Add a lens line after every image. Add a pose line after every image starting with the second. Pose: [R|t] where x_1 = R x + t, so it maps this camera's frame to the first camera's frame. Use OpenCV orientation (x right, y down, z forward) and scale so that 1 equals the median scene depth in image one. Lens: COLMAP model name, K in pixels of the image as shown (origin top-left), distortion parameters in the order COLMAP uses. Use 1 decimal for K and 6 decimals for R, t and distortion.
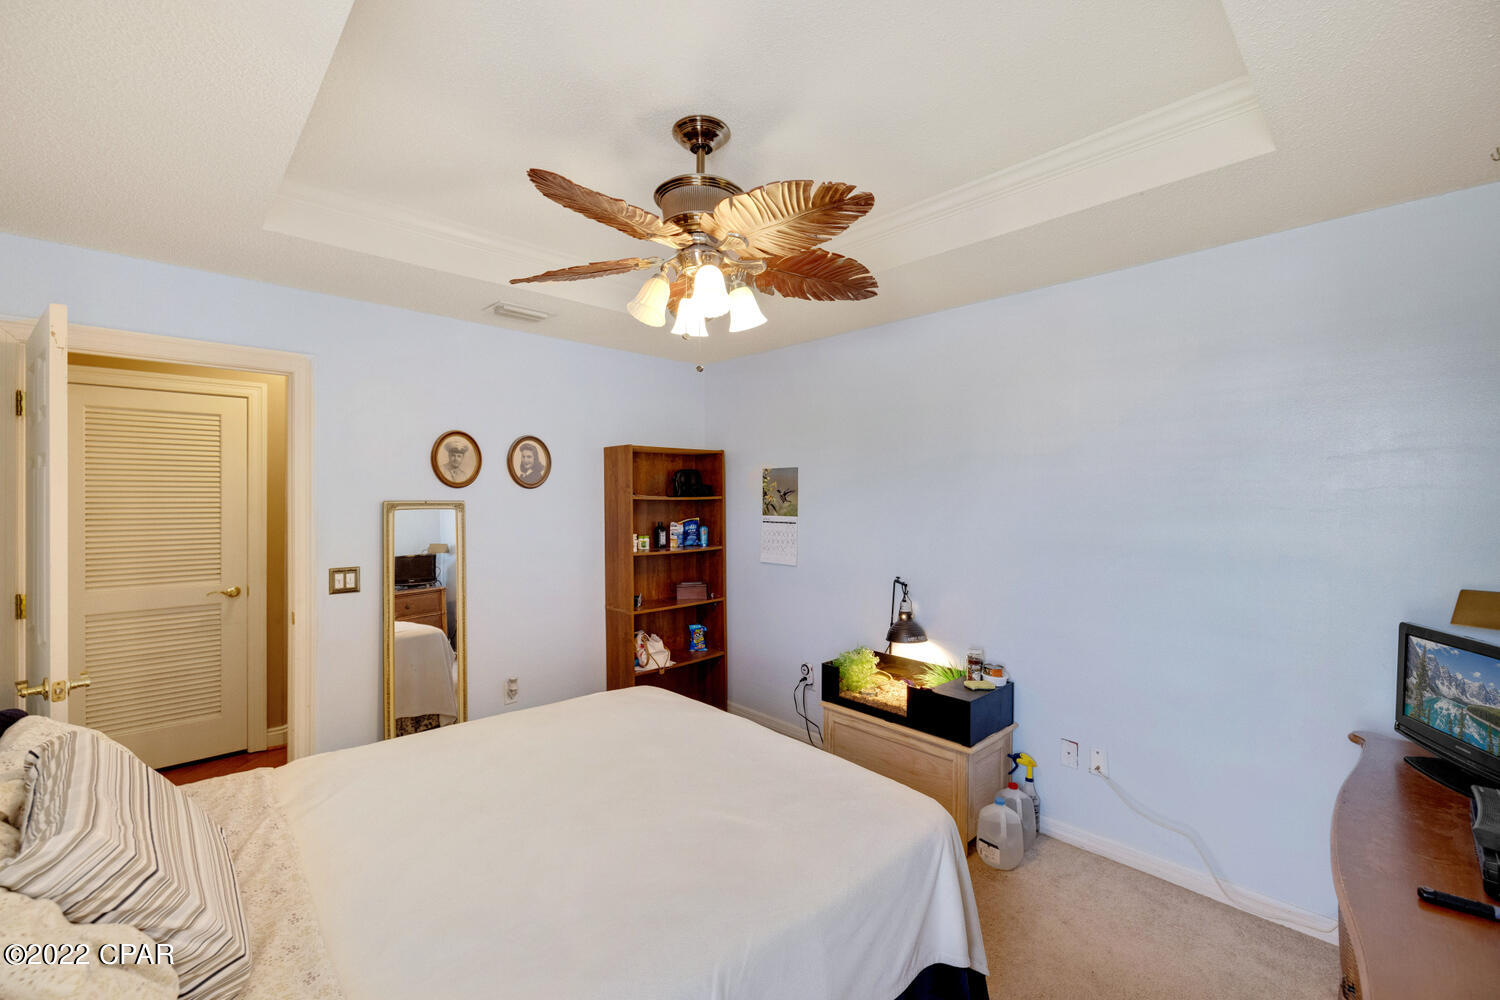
lens RADIAL K [[634.4, 0, 746.4], [0, 634.4, 489.2], [0, 0, 1]] dist [0.000580, -0.000515]
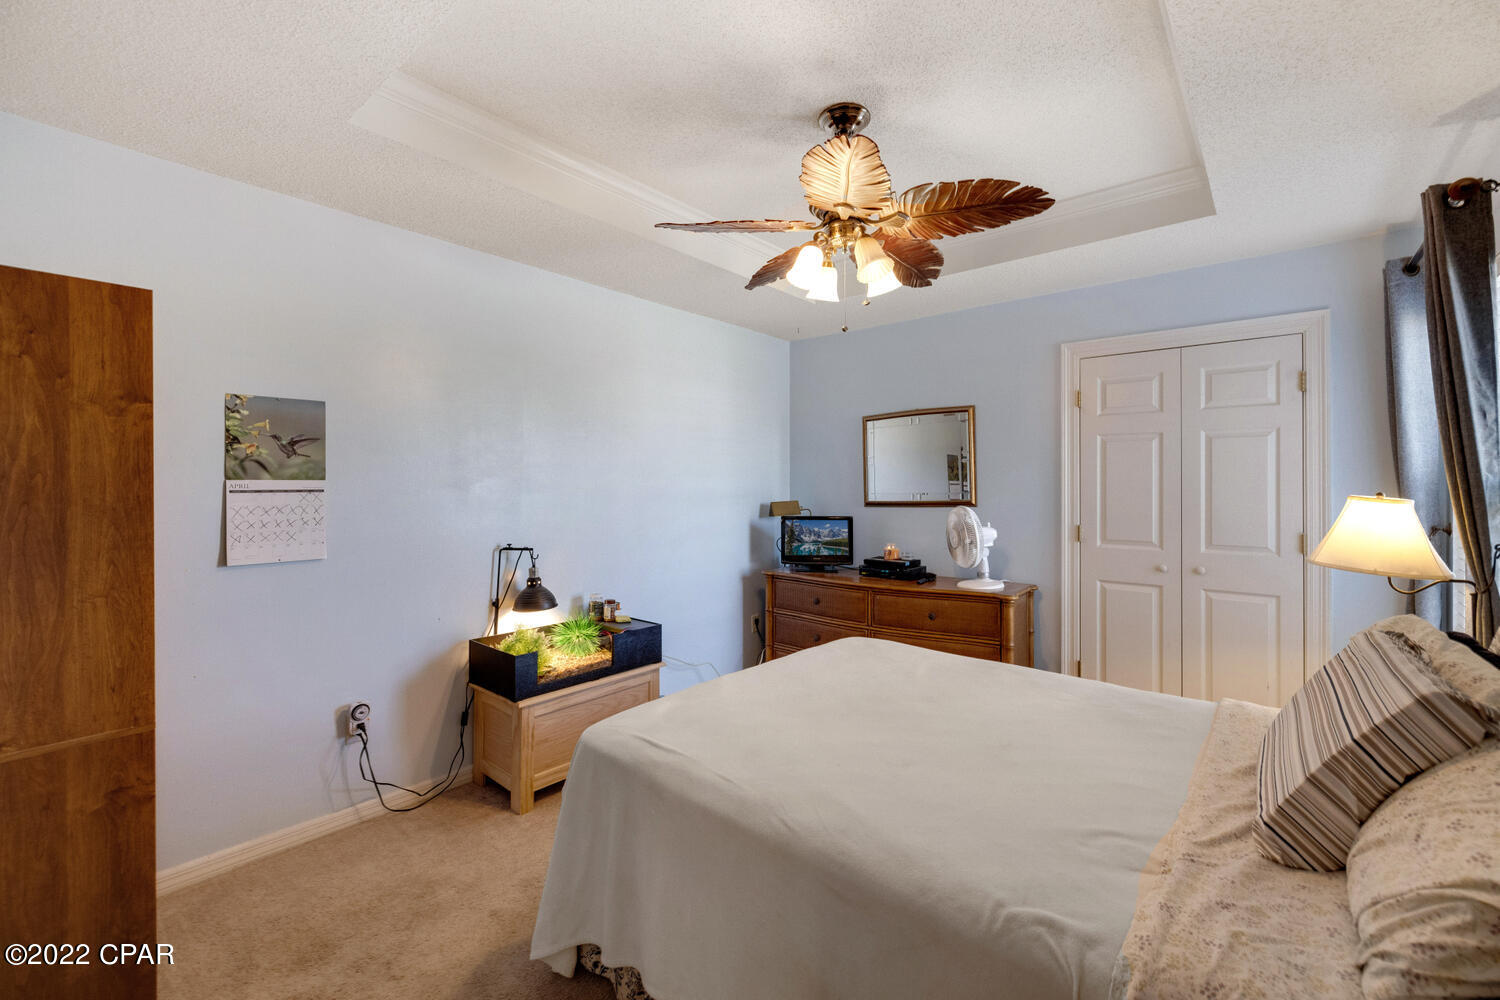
lens RADIAL K [[630.5, 0, 746.4], [0, 630.5, 492.2], [0, 0, 1]] dist [0.001359, -0.000076]
pose [[-0.116101, -0.011324, 0.993173, -0.580354], [-0.007589, 0.999916, 0.010513, 0.044620], [-0.993208, -0.006317, -0.116177, 0.656066]]
